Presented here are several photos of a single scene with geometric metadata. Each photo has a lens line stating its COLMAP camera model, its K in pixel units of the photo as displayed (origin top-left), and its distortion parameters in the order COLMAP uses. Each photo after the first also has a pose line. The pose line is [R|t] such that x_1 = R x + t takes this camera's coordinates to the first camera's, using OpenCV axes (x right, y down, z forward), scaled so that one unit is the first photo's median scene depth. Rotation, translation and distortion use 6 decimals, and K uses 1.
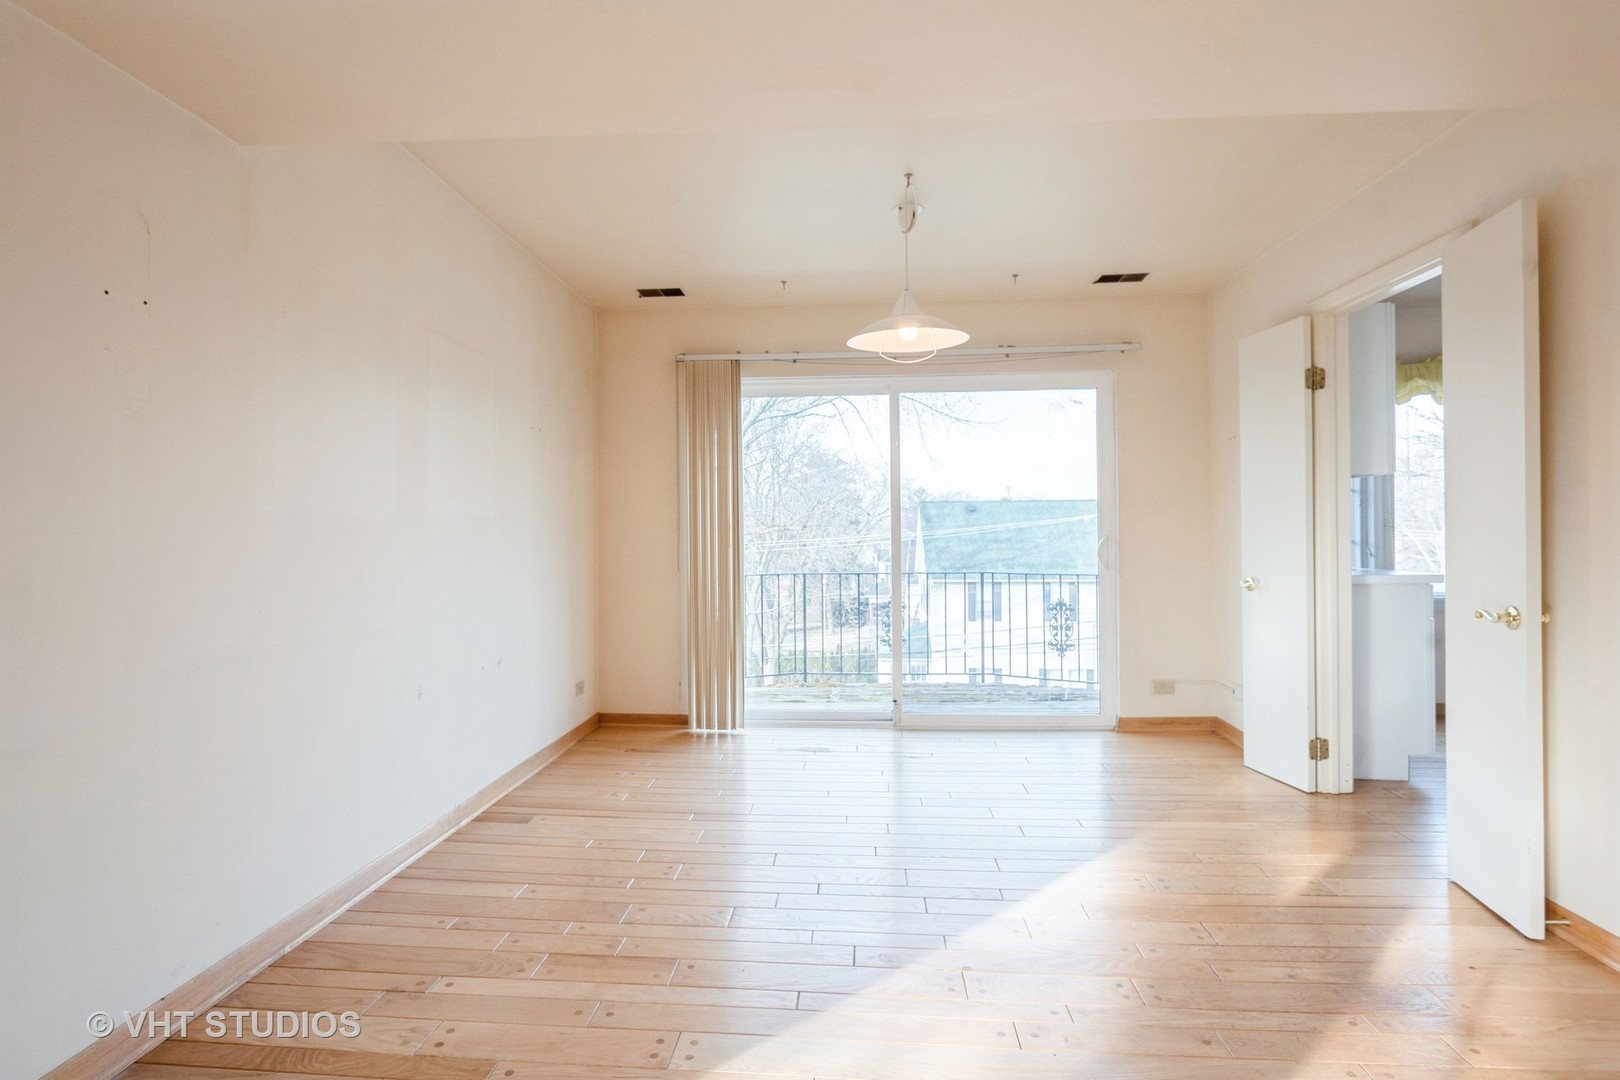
lens RADIAL K [[804.0, 0, 811.5], [0, 804.0, 531.4], [0, 0, 1]] dist [-0.000869, -0.001282]
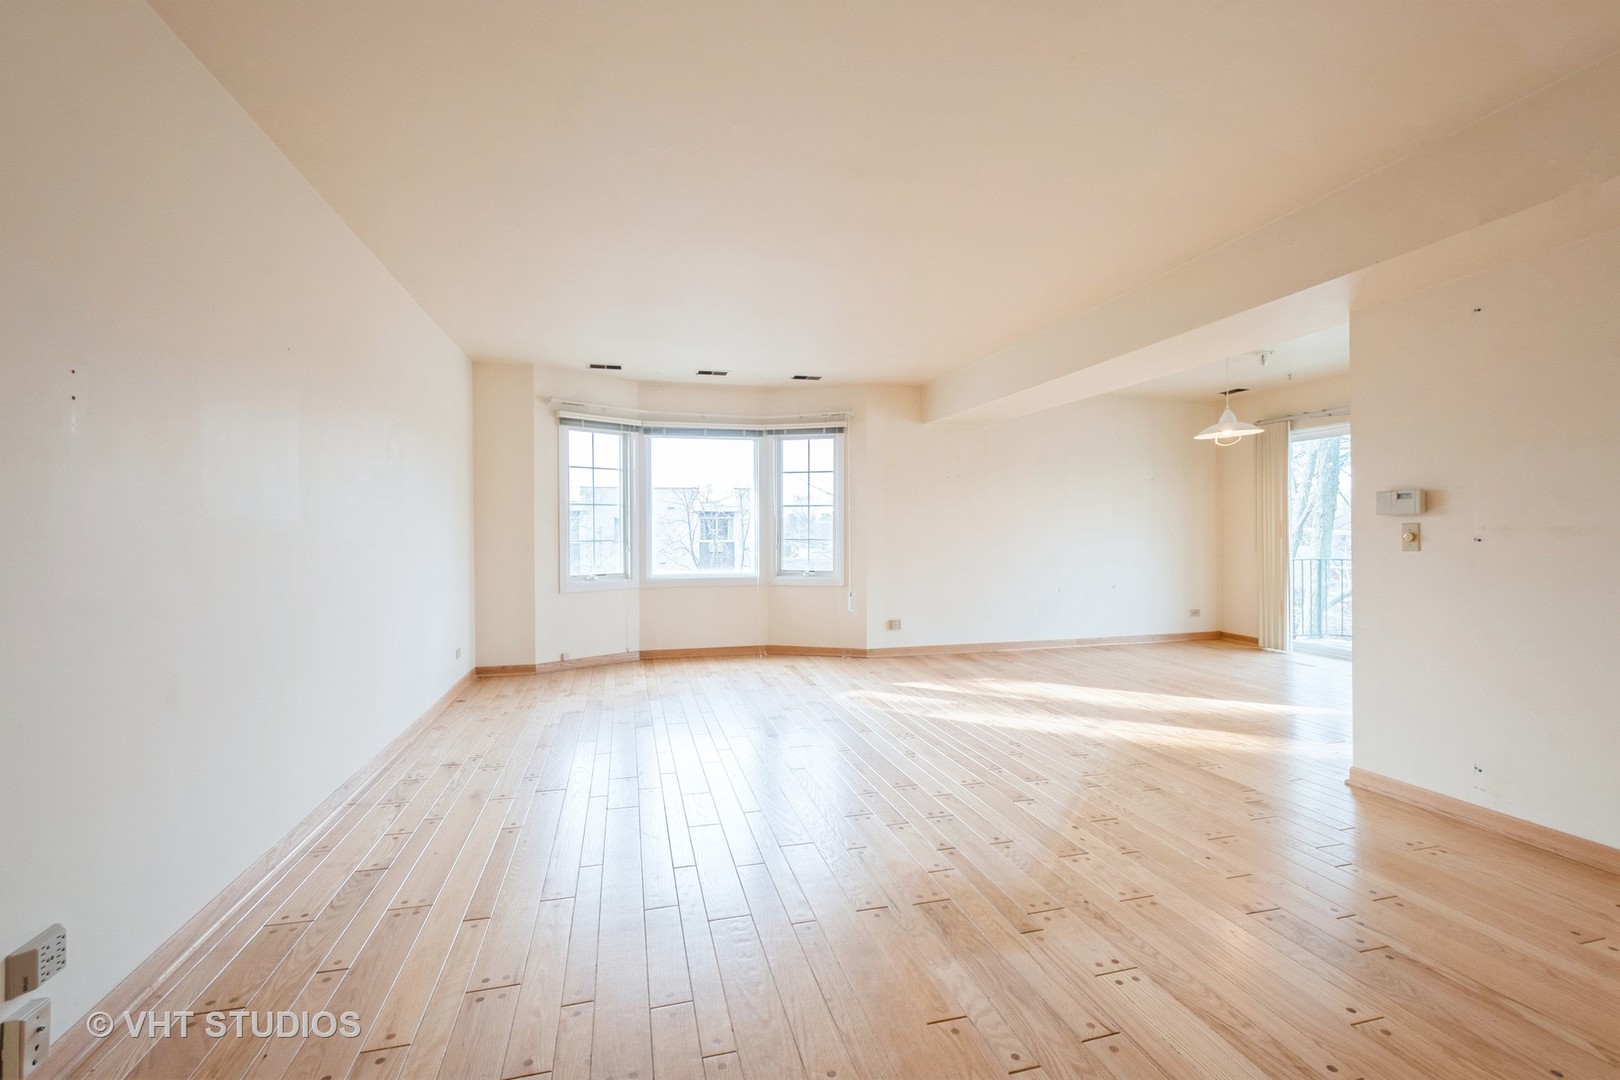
lens RADIAL K [[698.0, 0, 813.3], [0, 698.0, 529.6], [0, 0, 1]] dist [0.002265, -0.000133]
pose [[0.338188, 0.001944, -0.941077, 0.909966], [0.006537, 0.999969, 0.004415, -0.008808], [0.941056, -0.007645, 0.338165, -0.362932]]
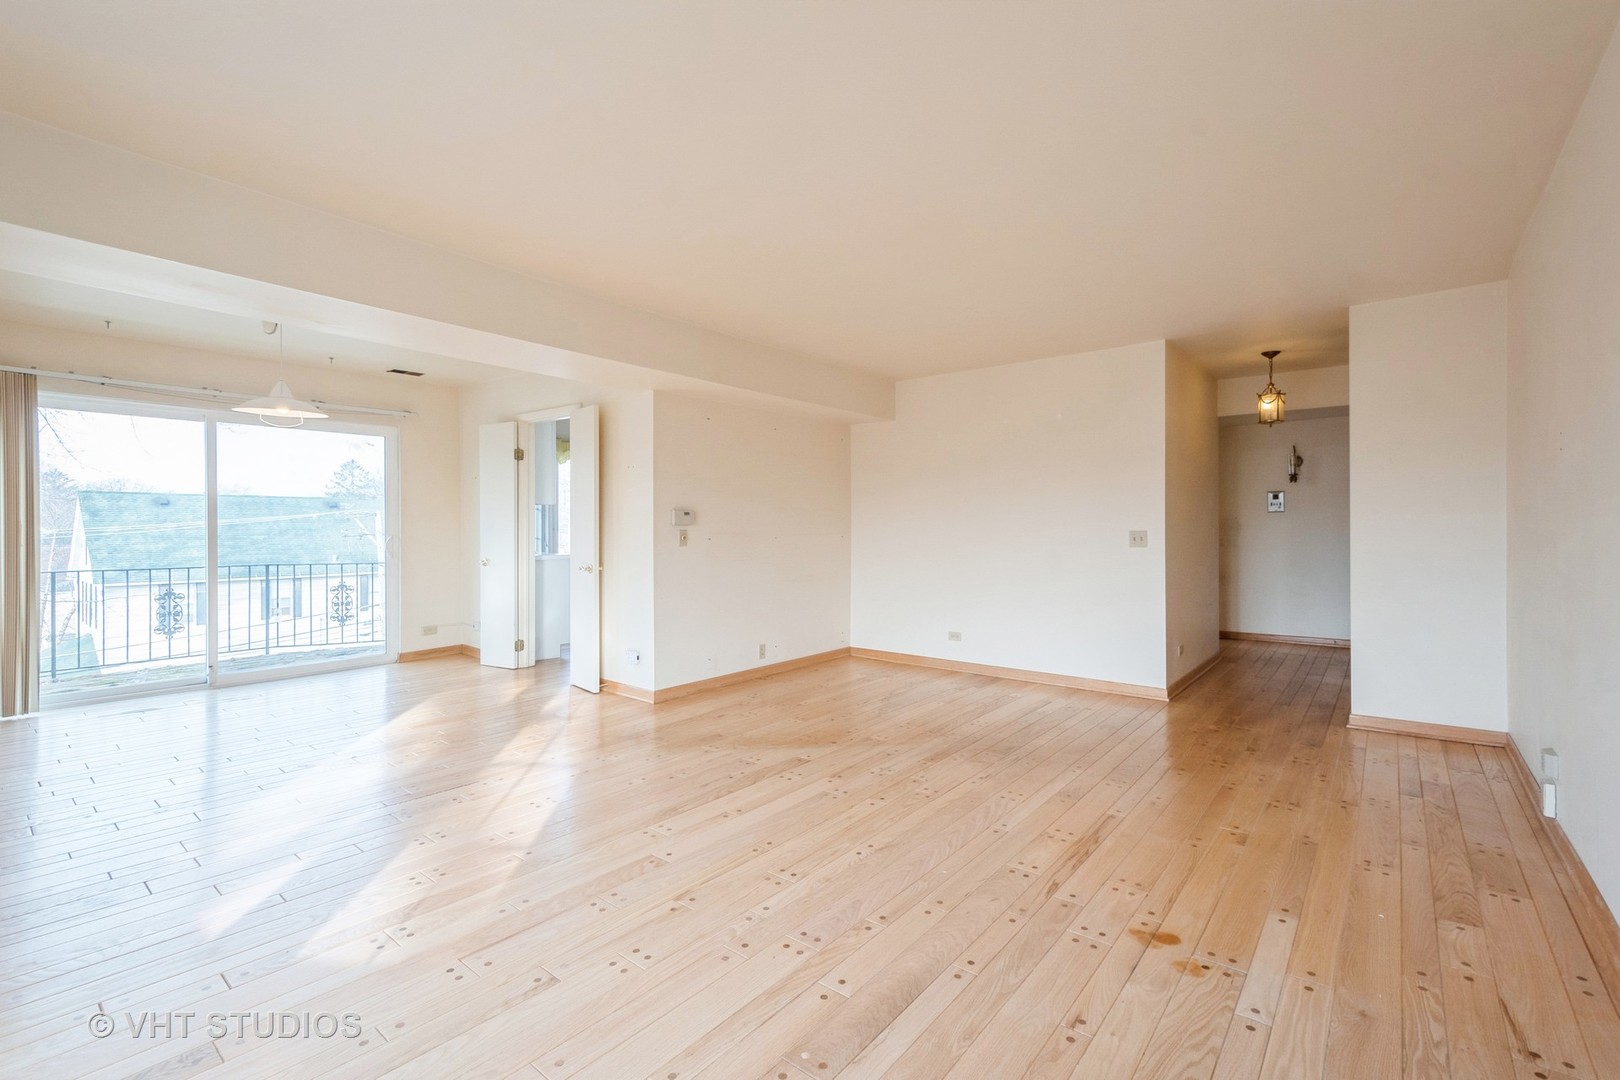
lens RADIAL K [[698.0, 0, 813.3], [0, 698.0, 529.6], [0, 0, 1]] dist [0.002265, -0.000133]
pose [[0.573429, 0.005573, 0.819236, -0.262331], [-0.006644, 0.999976, -0.002152, -0.007751], [-0.819228, -0.004209, 0.573452, -0.417170]]
